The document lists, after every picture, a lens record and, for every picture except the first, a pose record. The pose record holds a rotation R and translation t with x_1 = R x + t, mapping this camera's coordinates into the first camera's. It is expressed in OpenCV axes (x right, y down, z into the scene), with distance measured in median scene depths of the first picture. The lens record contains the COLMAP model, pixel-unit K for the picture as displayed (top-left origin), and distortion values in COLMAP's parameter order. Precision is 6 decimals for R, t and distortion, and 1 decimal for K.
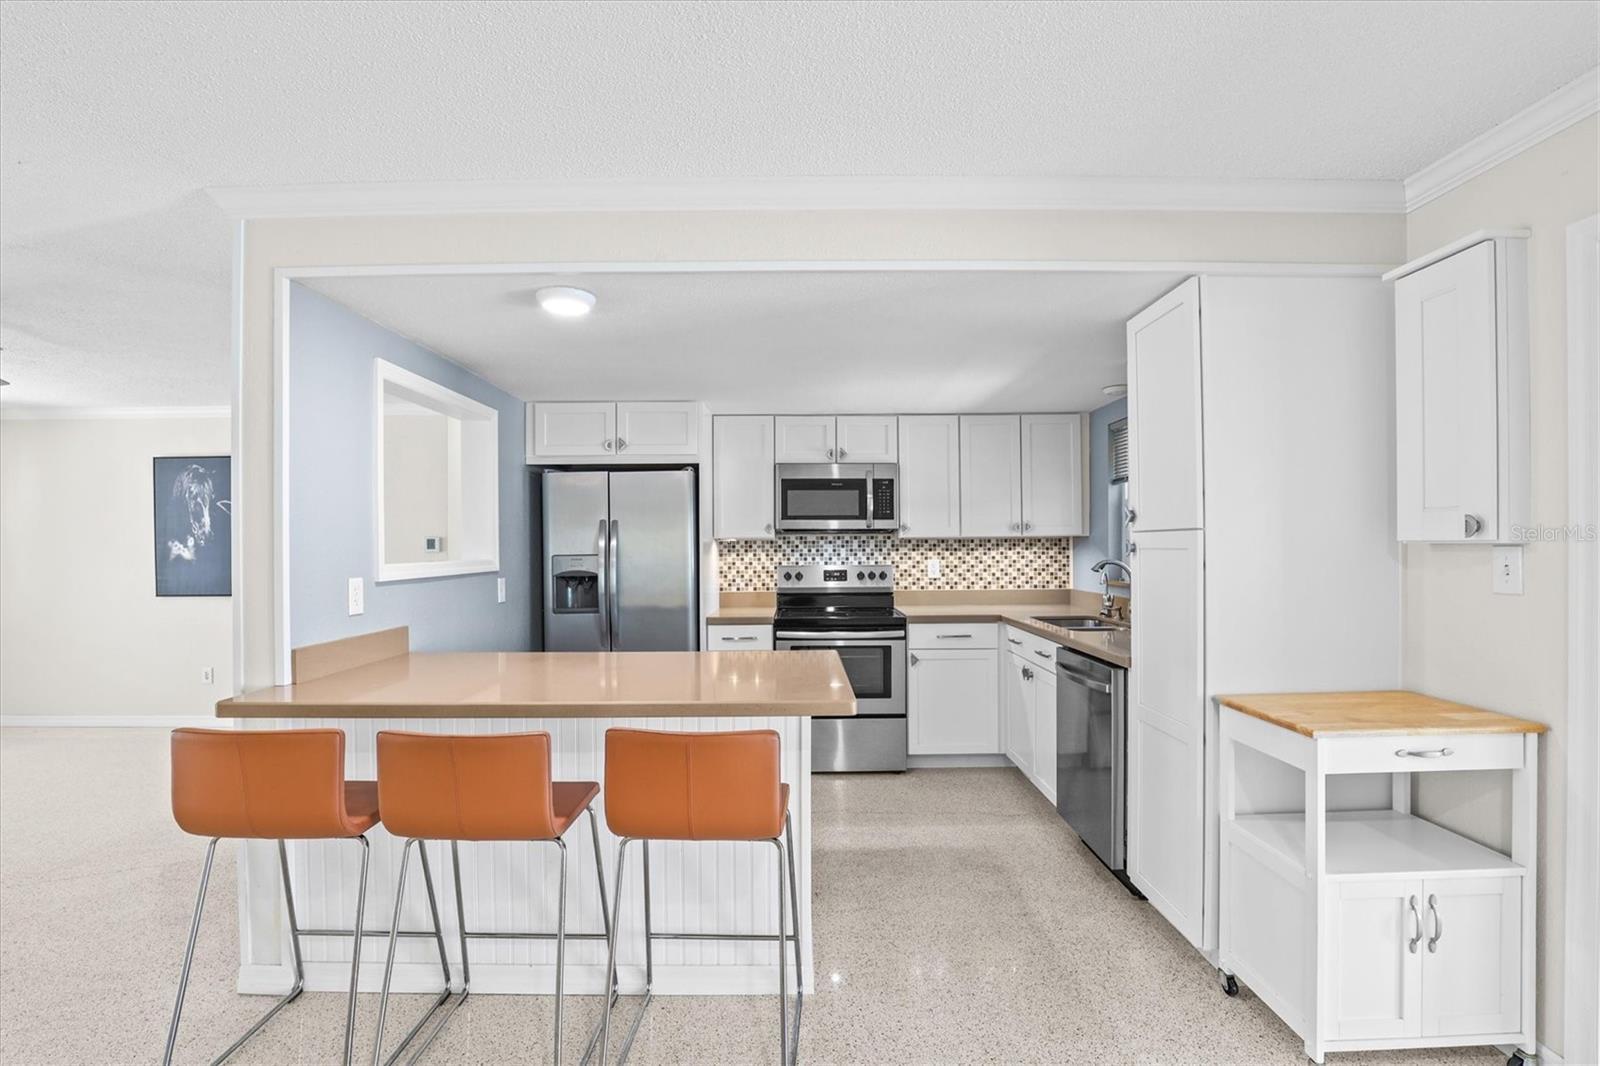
lens RADIAL K [[741.4, 0, 801.8], [0, 741.4, 547.3], [0, 0, 1]] dist [-0.027844, 0.000144]
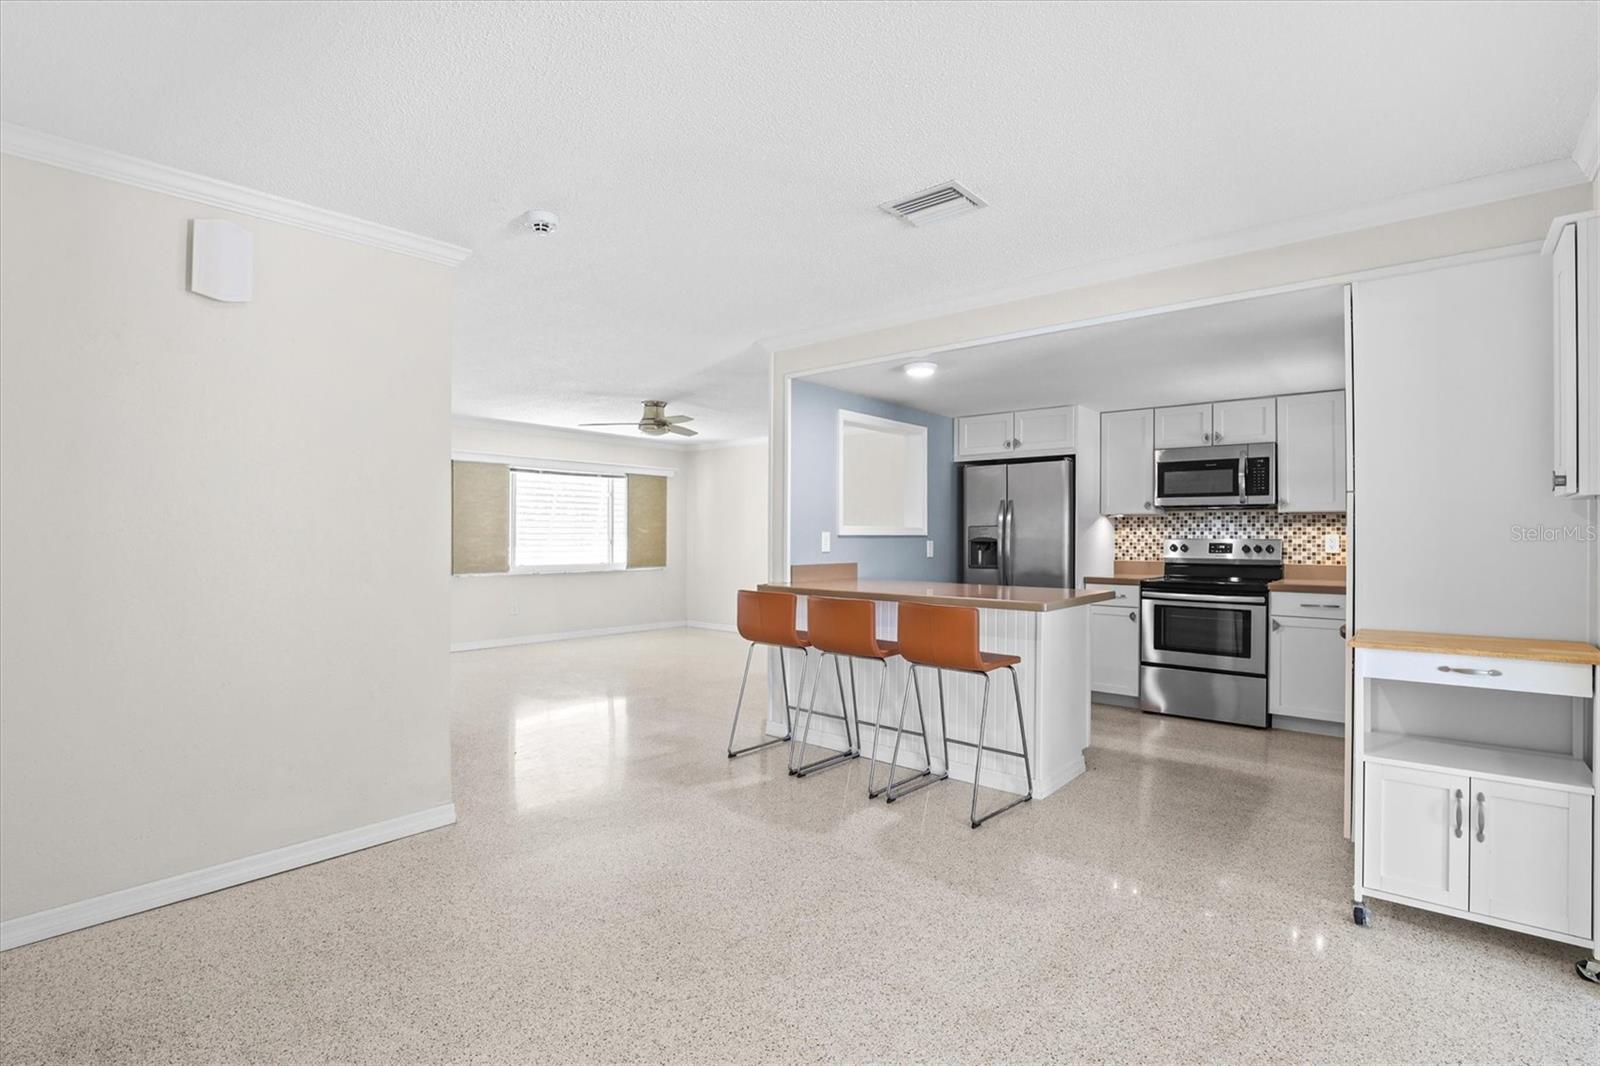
lens RADIAL K [[756.3, 0, 796.9], [0, 756.3, 531.6], [0, 0, 1]] dist [-0.031029, 0.010921]
pose [[0.752526, 0.006157, -0.658534, 0.319293], [-0.011934, 0.999920, -0.004288, 0.027289], [0.658455, 0.011086, 0.752539, -0.255873]]
